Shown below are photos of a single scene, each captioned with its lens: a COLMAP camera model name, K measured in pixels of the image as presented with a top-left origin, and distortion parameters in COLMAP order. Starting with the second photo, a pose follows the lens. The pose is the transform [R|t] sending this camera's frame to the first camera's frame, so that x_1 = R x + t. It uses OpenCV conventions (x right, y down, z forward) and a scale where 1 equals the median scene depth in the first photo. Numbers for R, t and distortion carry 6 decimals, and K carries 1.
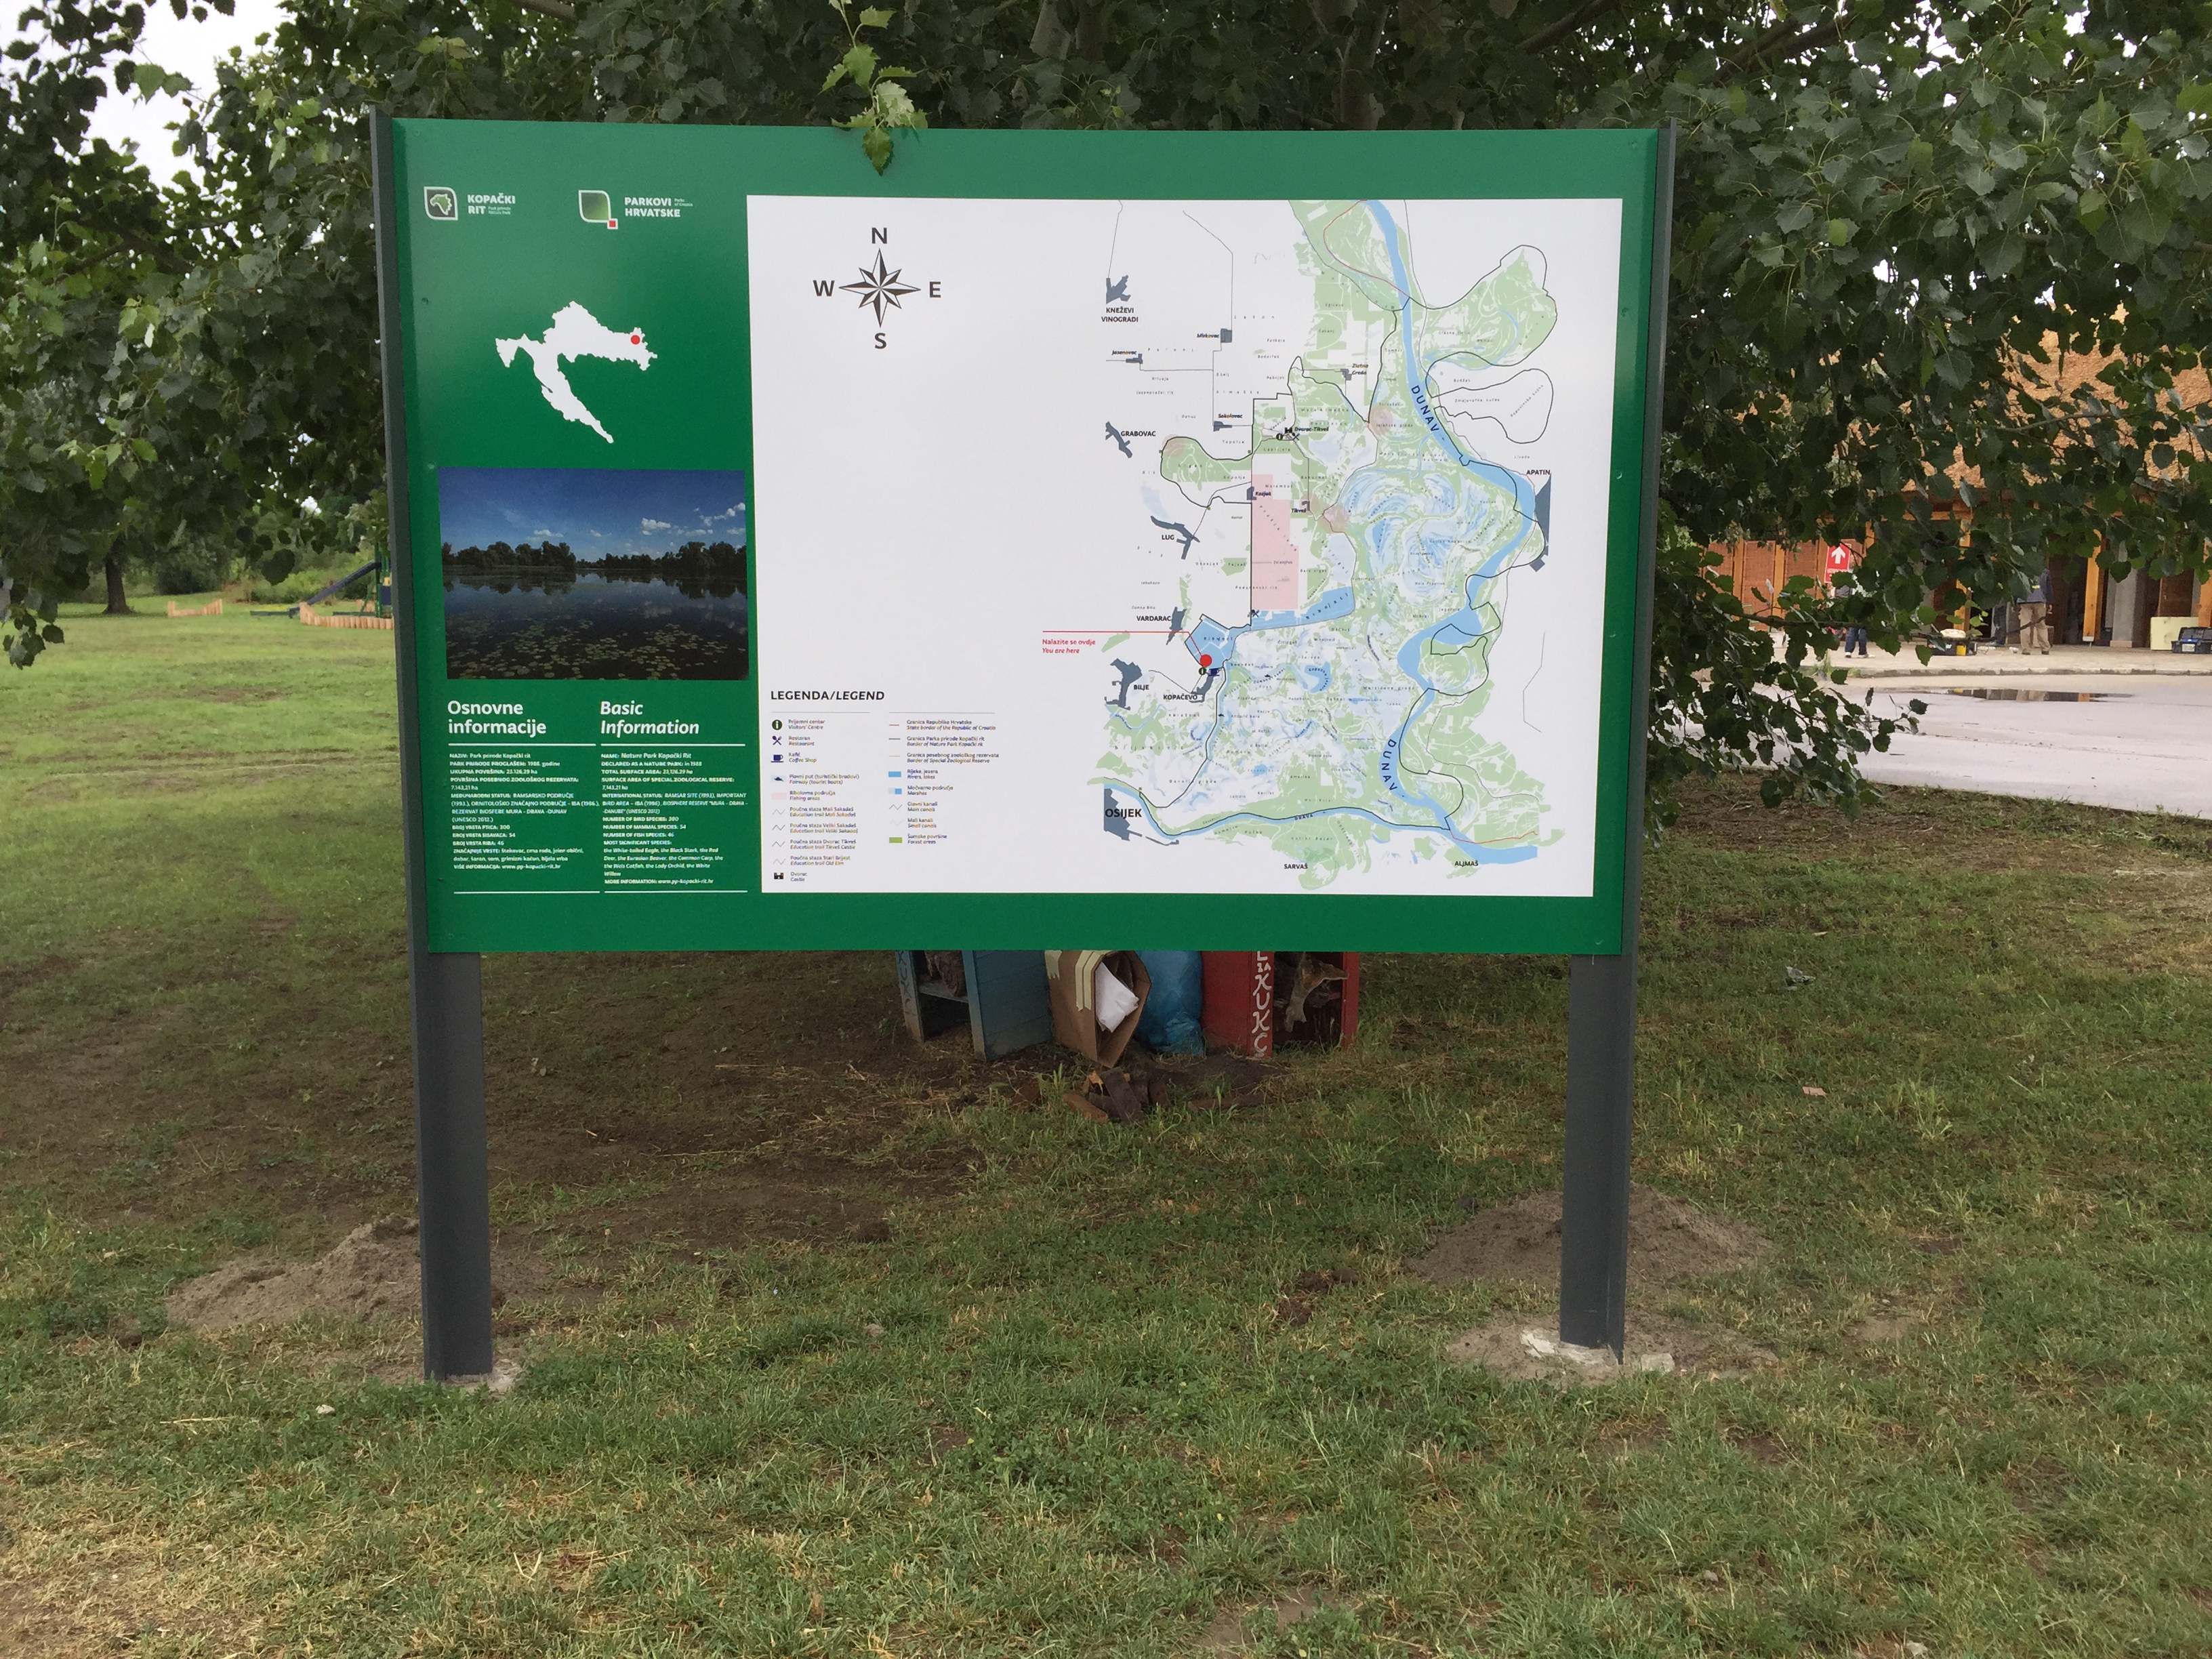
lens RADIAL K [[1914.0, 0, 1106.7], [0, 1914.0, 833.5], [0, 0, 1]] dist [0.018239, 0.002922]
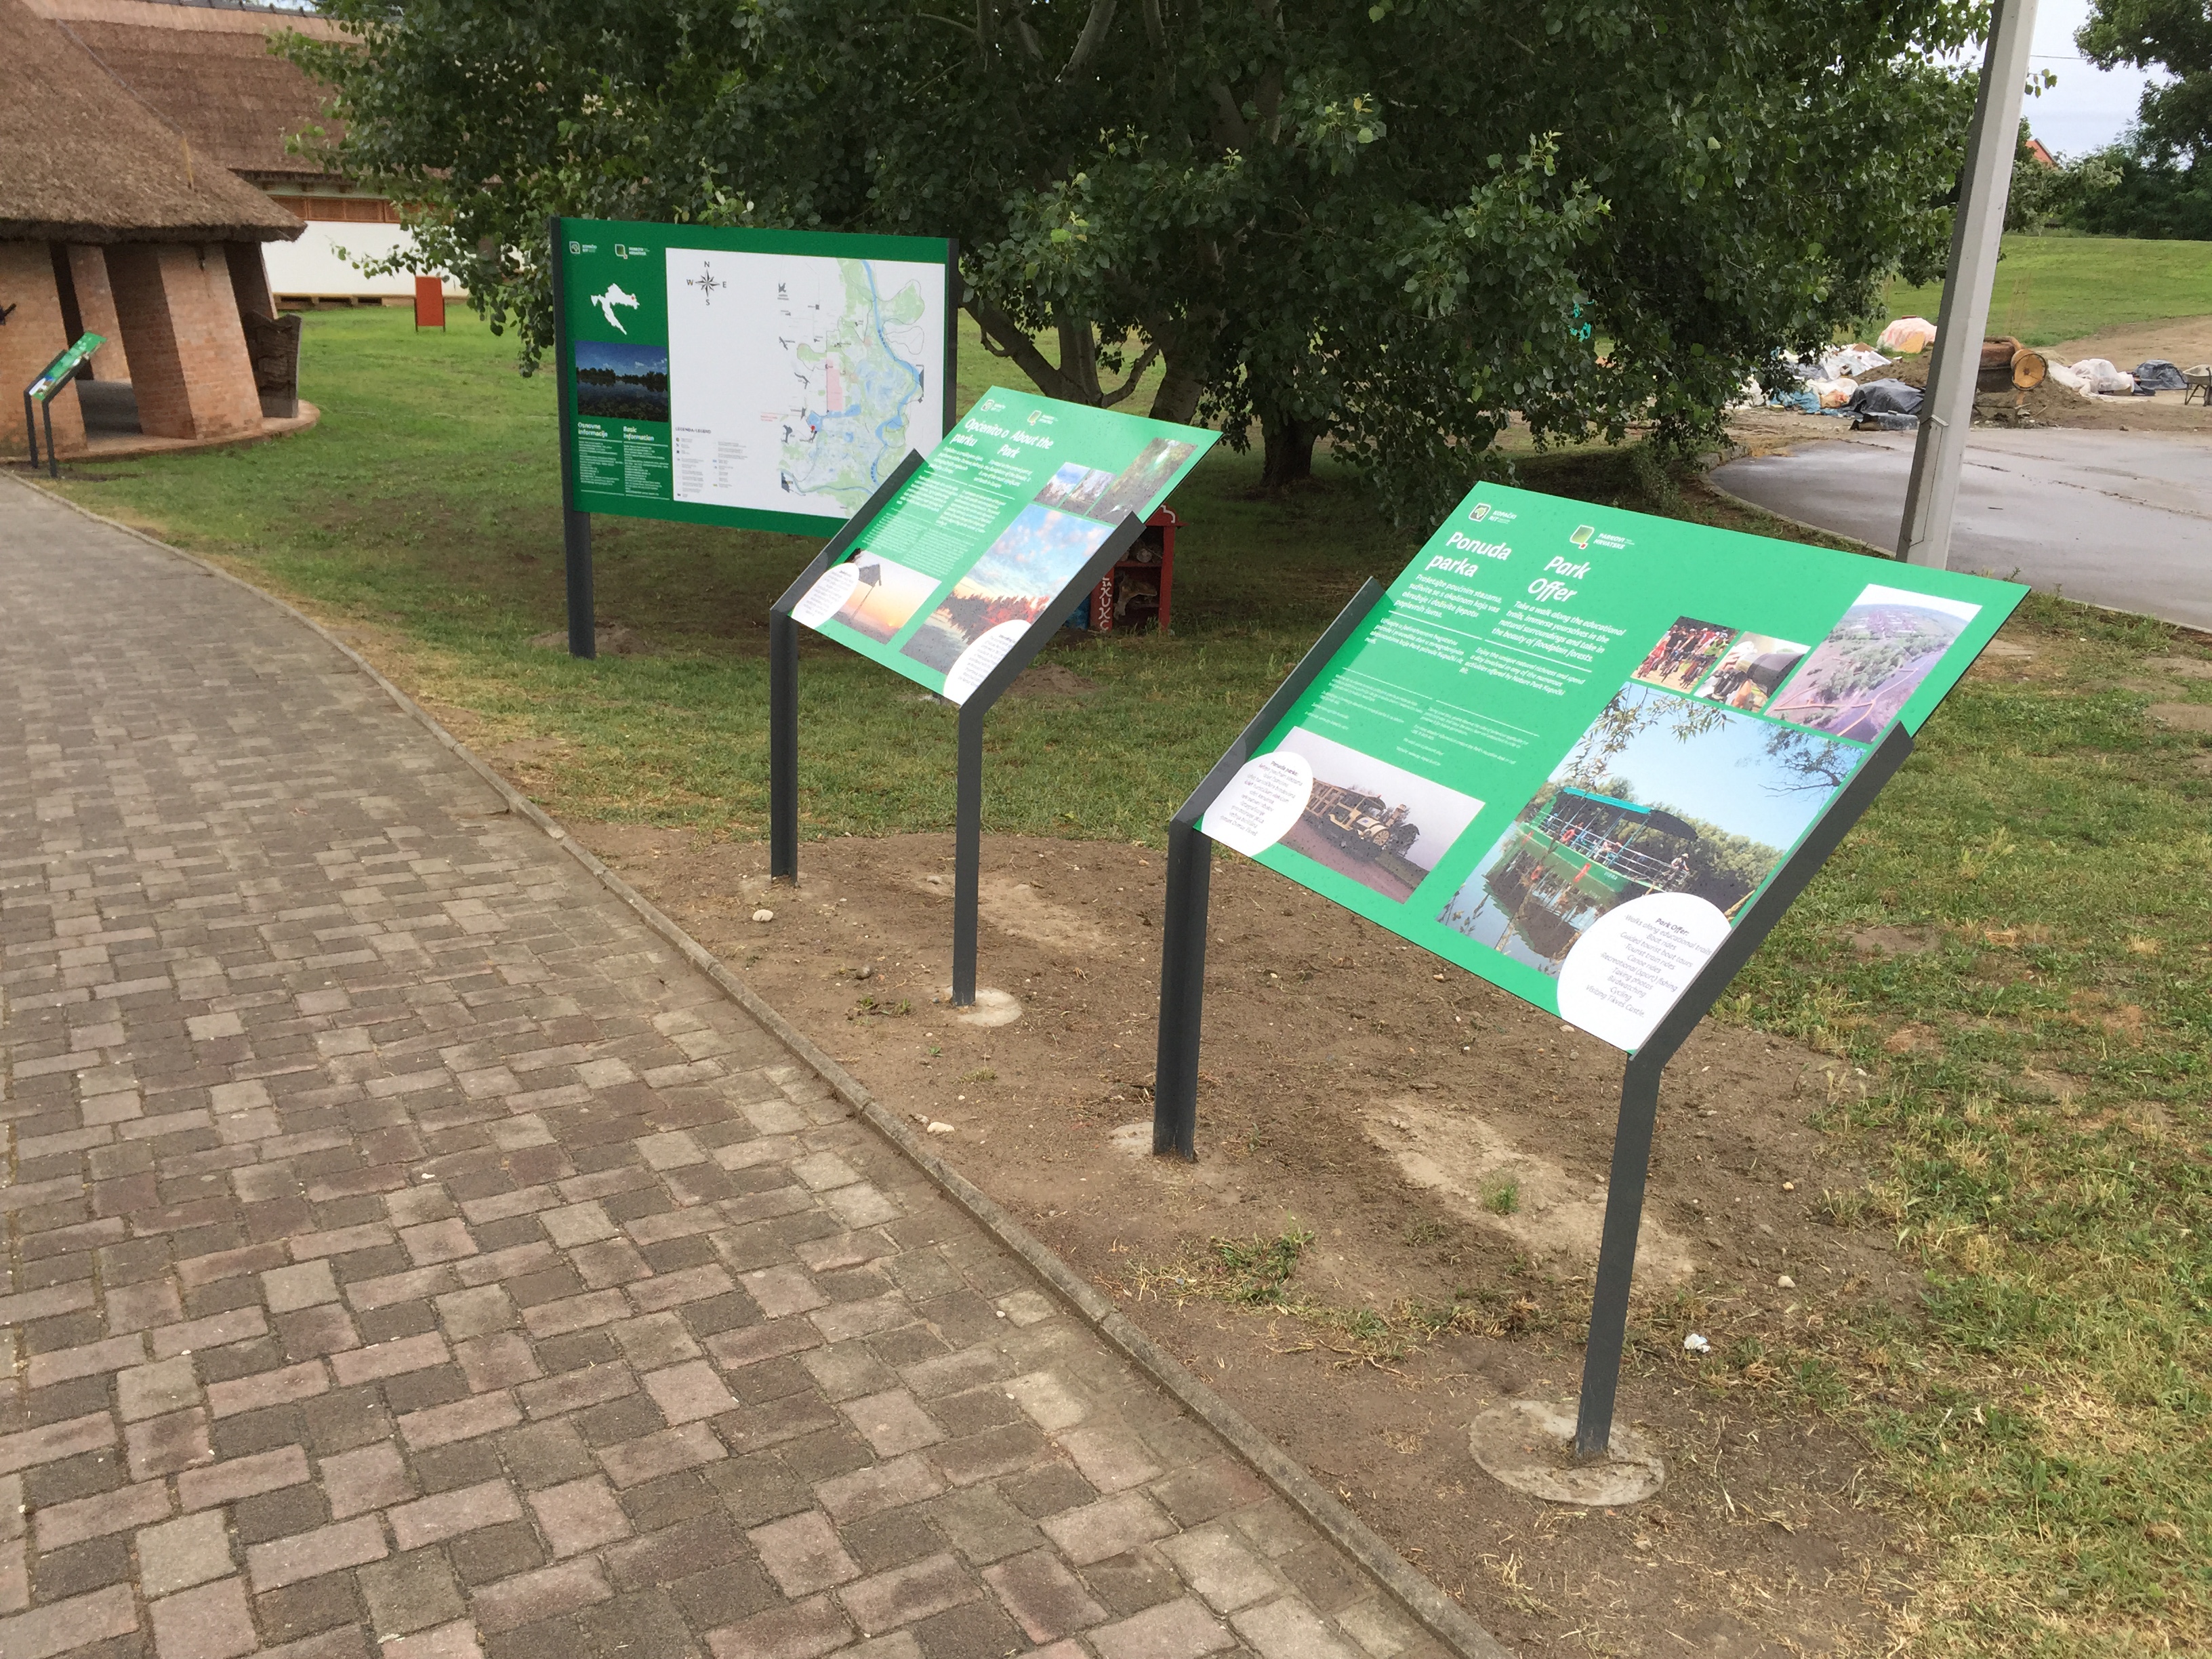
lens RADIAL K [[1914.0, 0, 1103.7], [0, 1914.0, 829.1], [0, 0, 1]] dist [0.018239, 0.002922]
pose [[0.926340, 0.146051, -0.347222, 1.473526], [-0.087470, 0.979981, 0.178849, -0.055017], [0.366392, -0.135303, 0.920570, -1.439439]]
